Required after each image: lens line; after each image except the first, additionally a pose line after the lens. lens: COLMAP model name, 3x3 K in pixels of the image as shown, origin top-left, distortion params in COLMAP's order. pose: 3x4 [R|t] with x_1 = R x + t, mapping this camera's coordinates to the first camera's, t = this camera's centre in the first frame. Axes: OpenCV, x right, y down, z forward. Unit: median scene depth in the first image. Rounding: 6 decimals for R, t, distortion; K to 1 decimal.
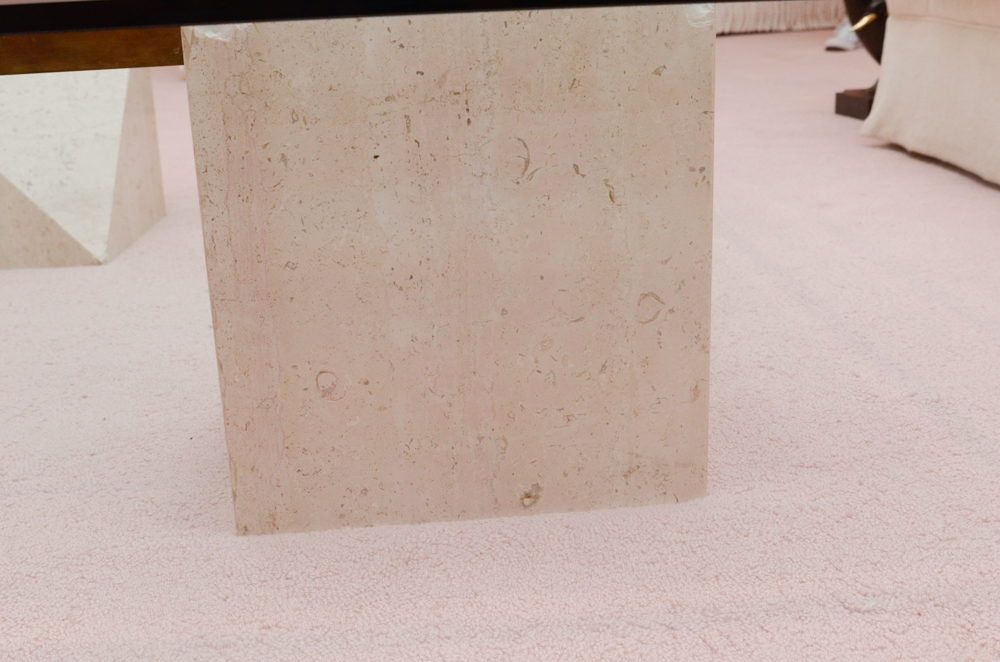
lens RADIAL K [[1213.3, 0, 488.2], [0, 1213.3, 332.8], [0, 0, 1]] dist [-0.074707, 0.055508]
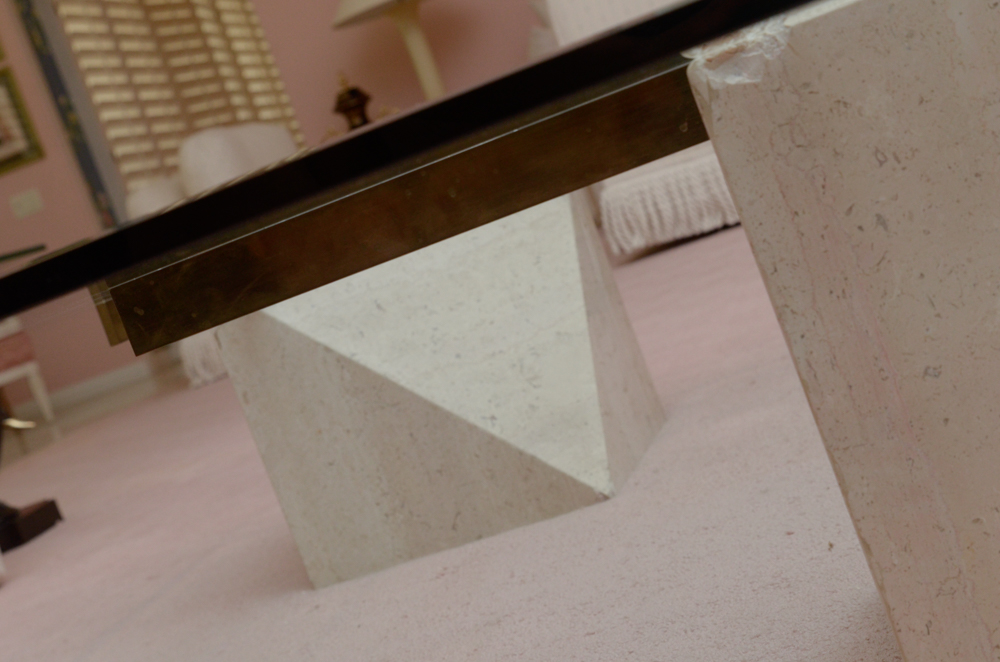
lens RADIAL K [[1642.5, 0, 500.0], [0, 1642.5, 331.0], [0, 0, 1]] dist [-0.020286, -0.092557]
pose [[0.908590, -0.278670, -0.311139, -0.091413], [0.229708, 0.955514, -0.185008, 0.035160], [0.348853, 0.096625, 0.932183, 0.071692]]
